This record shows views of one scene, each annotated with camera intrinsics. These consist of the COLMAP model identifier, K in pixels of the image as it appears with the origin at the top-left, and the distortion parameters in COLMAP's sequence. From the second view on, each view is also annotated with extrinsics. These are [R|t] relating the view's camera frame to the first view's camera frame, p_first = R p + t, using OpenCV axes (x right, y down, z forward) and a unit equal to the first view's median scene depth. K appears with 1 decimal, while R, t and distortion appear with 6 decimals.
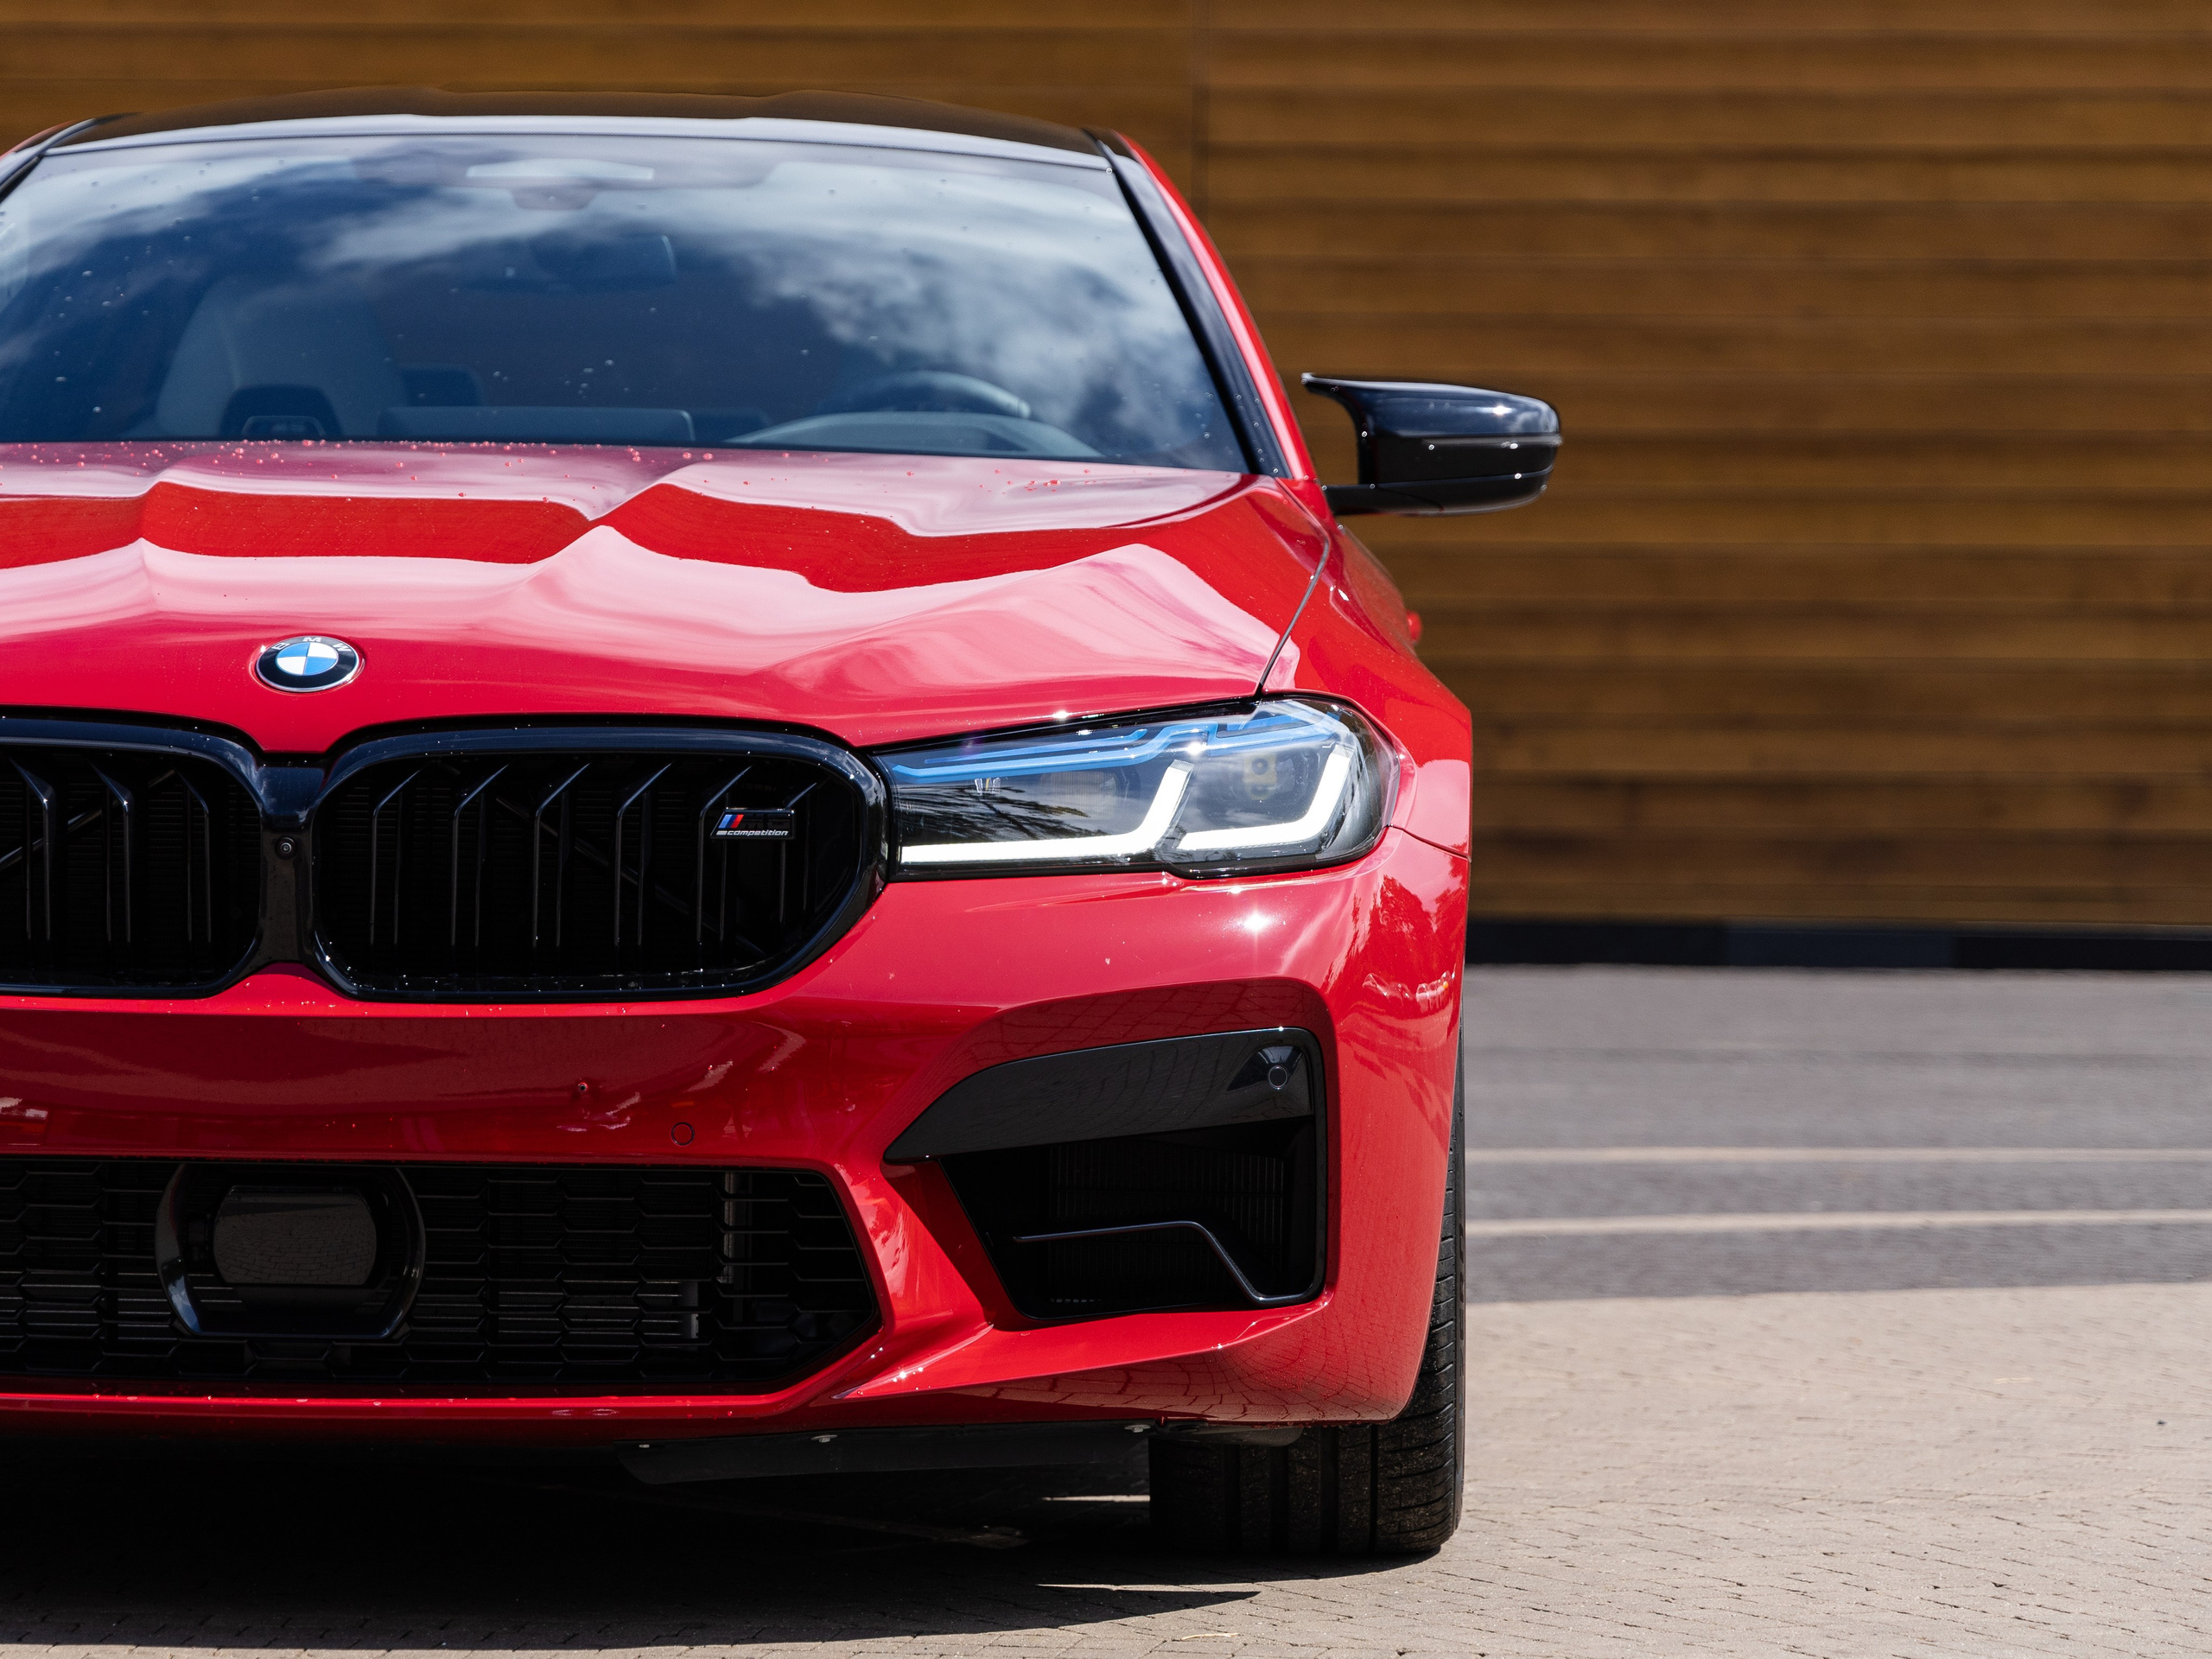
lens RADIAL K [[5888.8, 0, 1105.9], [0, 5888.8, 830.3], [0, 0, 1]] dist [-0.129898, 0.000000]
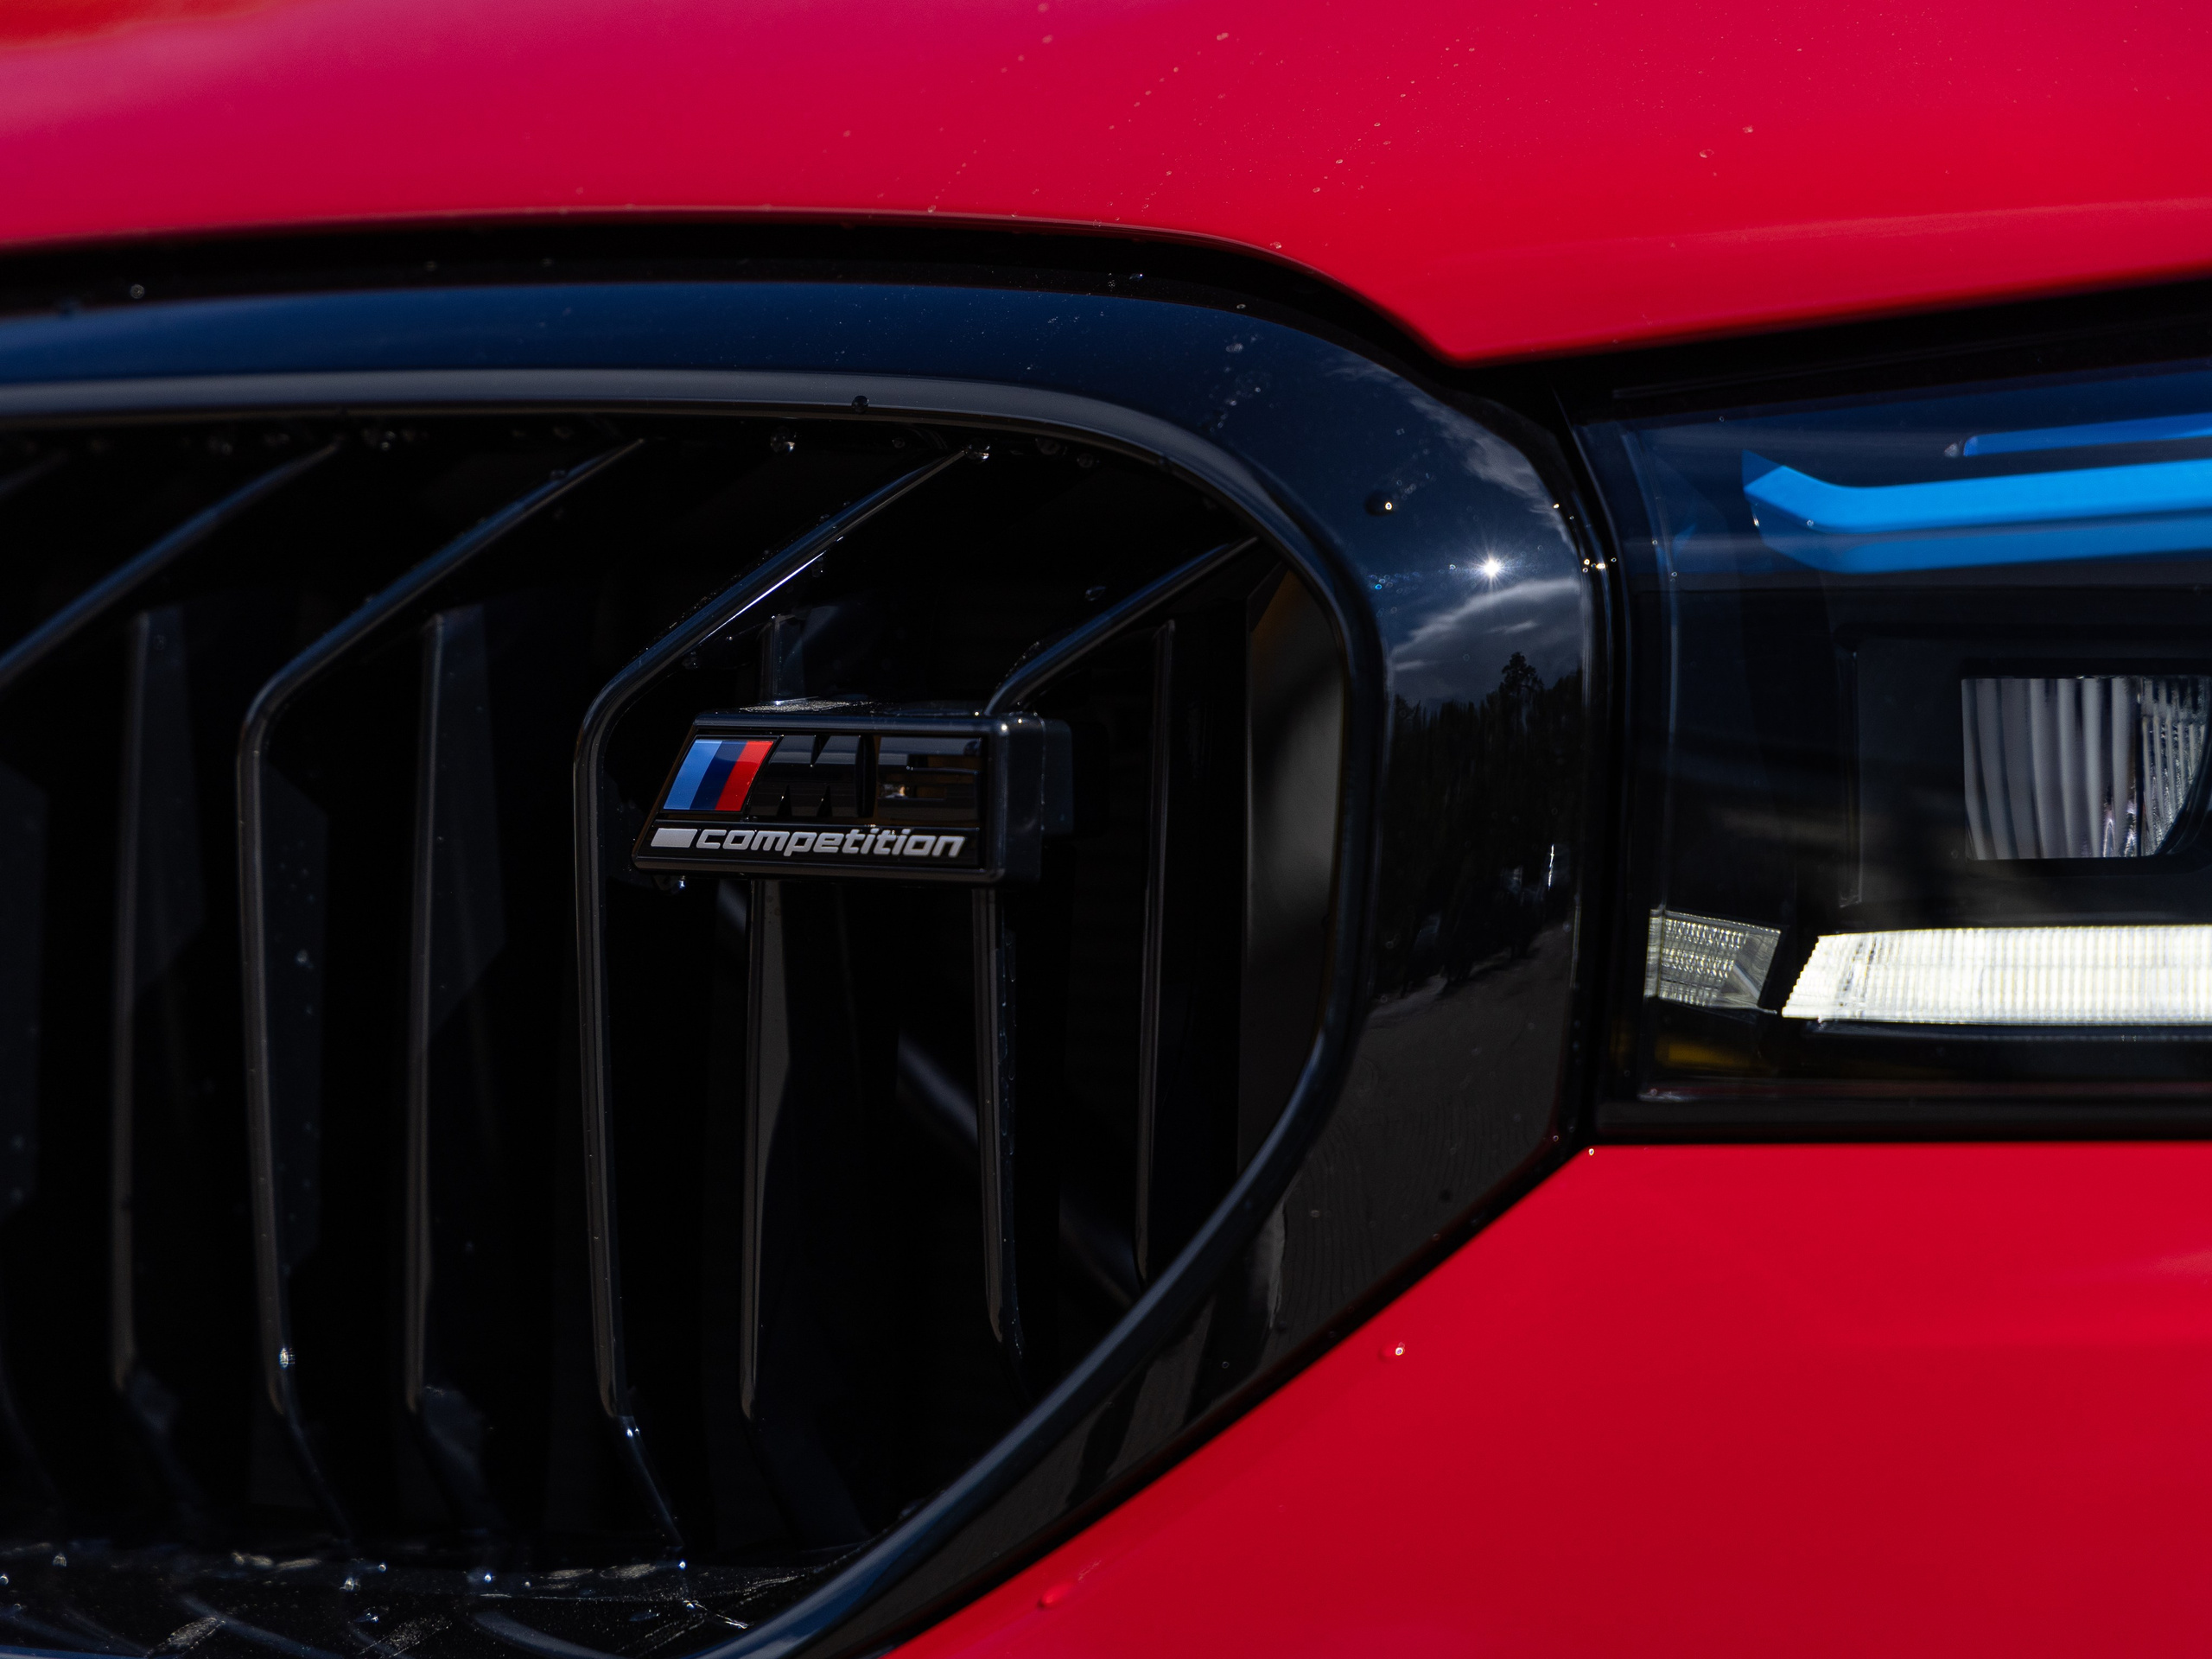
lens RADIAL K [[7136.9, 0, 1108.9], [0, 7136.9, 832.2], [0, 0, 1]] dist [0.119452, 0.000000]
pose [[0.733201, 0.025507, -0.679534, 0.094796], [-0.005123, 0.999475, 0.031989, -0.006850], [0.679993, -0.019973, 0.732947, 0.843979]]
